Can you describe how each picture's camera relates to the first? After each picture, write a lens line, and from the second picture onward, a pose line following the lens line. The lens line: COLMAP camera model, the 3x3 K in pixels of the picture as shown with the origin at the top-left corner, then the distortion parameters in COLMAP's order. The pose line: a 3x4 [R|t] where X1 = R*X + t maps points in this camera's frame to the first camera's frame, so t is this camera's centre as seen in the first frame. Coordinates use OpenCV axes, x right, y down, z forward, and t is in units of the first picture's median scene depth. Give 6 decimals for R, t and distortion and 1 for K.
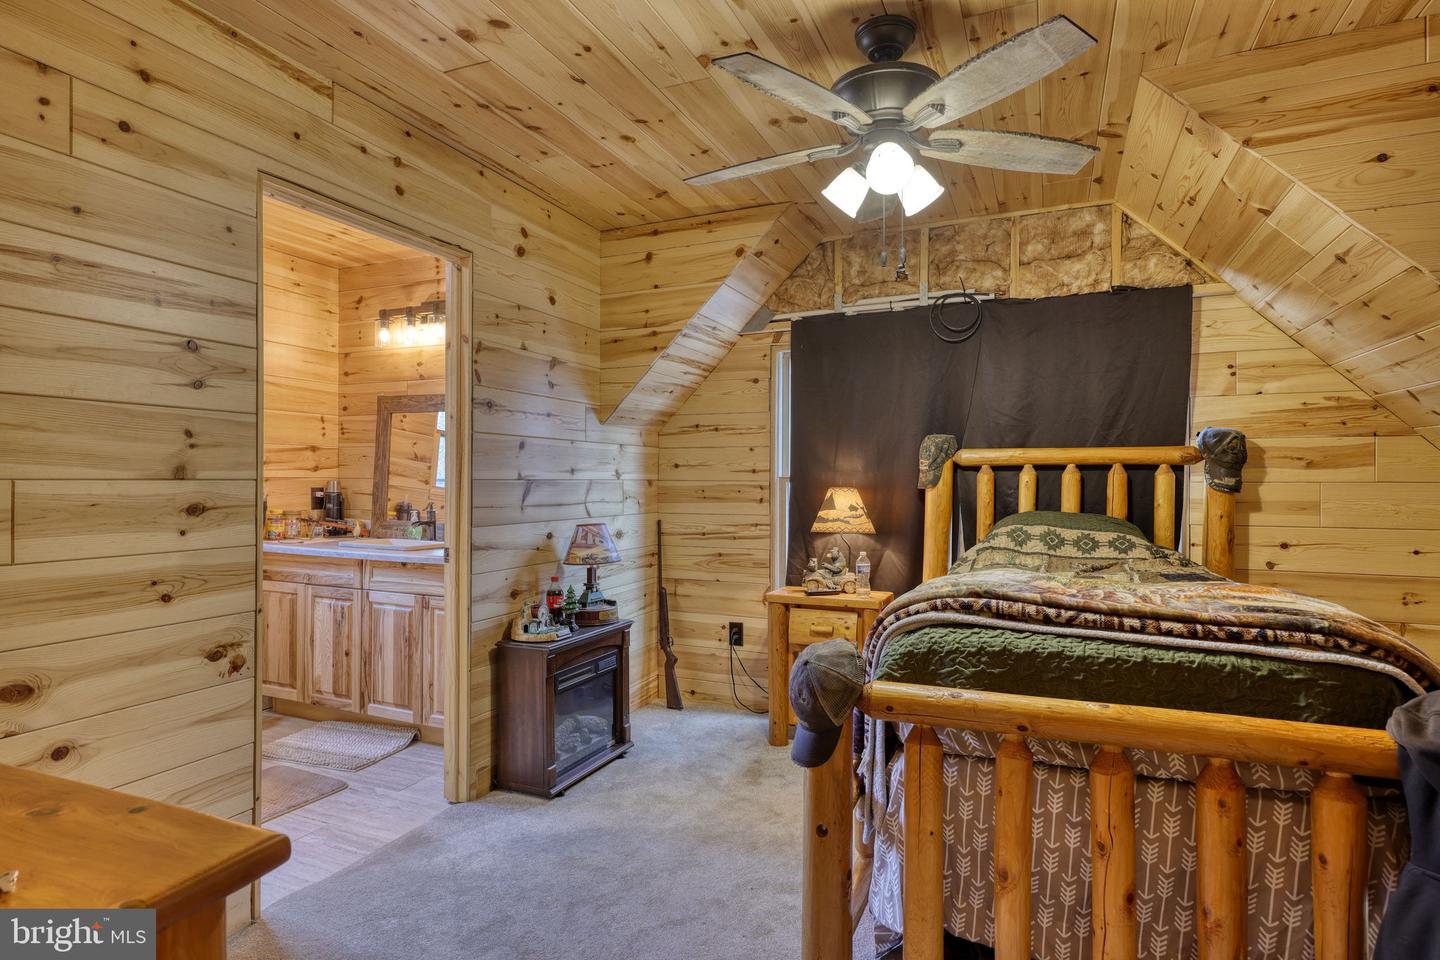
lens RADIAL K [[772.8, 0, 718.2], [0, 772.8, 477.8], [0, 0, 1]] dist [-0.001352, 0.001287]
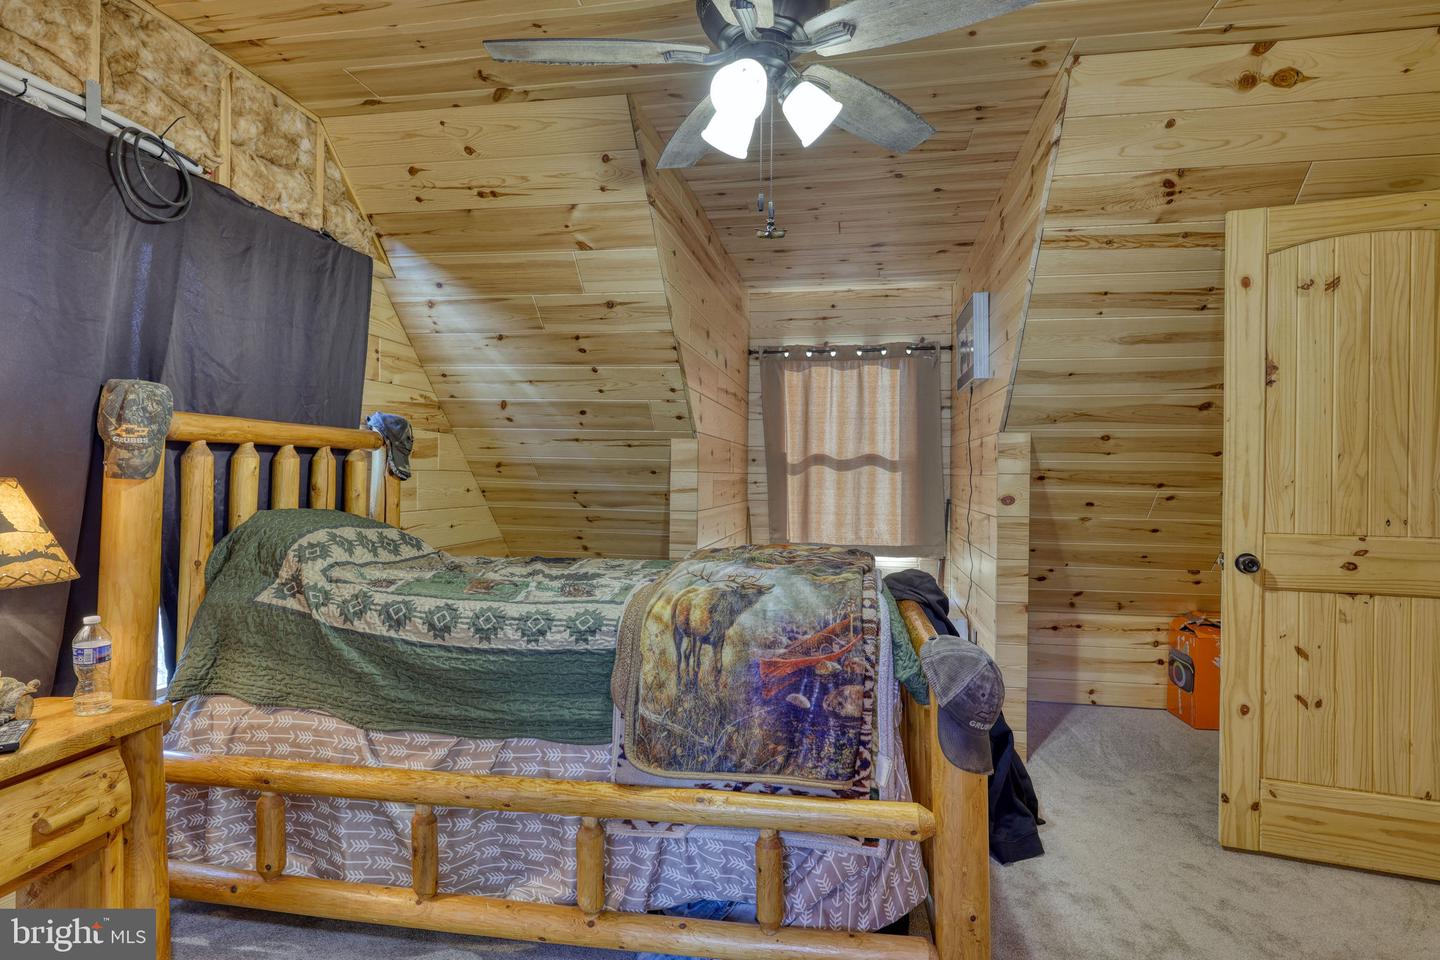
lens RADIAL K [[772.8, 0, 710.5], [0, 772.8, 480.3], [0, 0, 1]] dist [-0.001352, 0.001287]
pose [[-0.227248, -0.008782, 0.973797, -0.289027], [-0.015075, 0.999871, 0.005499, 0.005431], [-0.973720, -0.013431, -0.227351, 0.607564]]
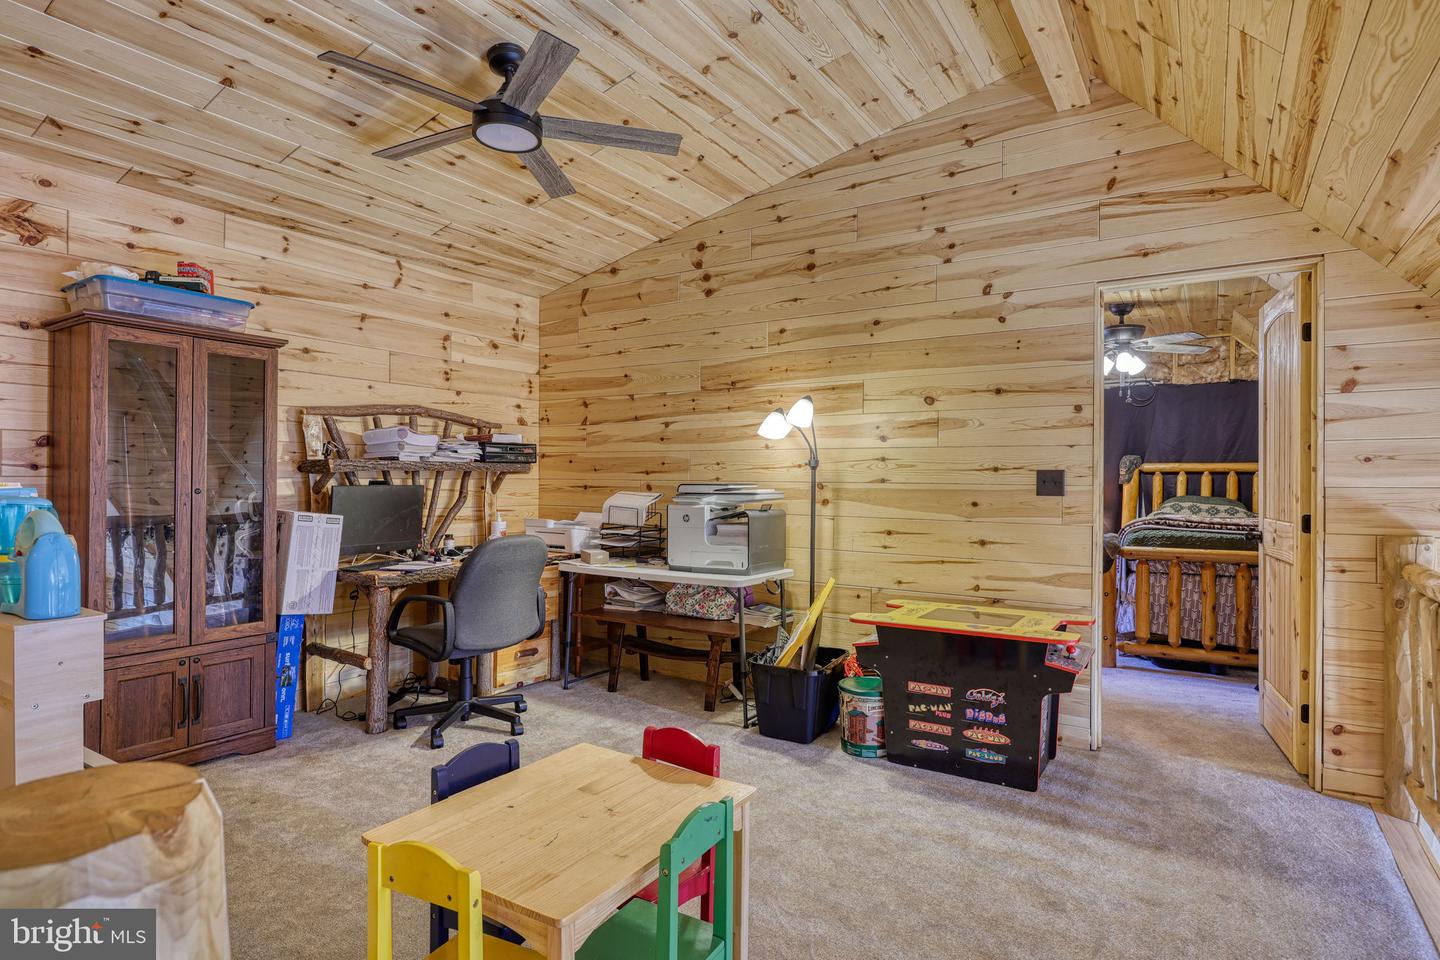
lens RADIAL K [[772.8, 0, 716.5], [0, 772.8, 477.8], [0, 0, 1]] dist [-0.001352, 0.001287]
pose [[0.986425, 0.004758, -0.164145, -0.337770], [-0.004583, 0.999988, 0.001444, 0.000713], [0.164150, -0.000672, 0.986435, -0.861426]]
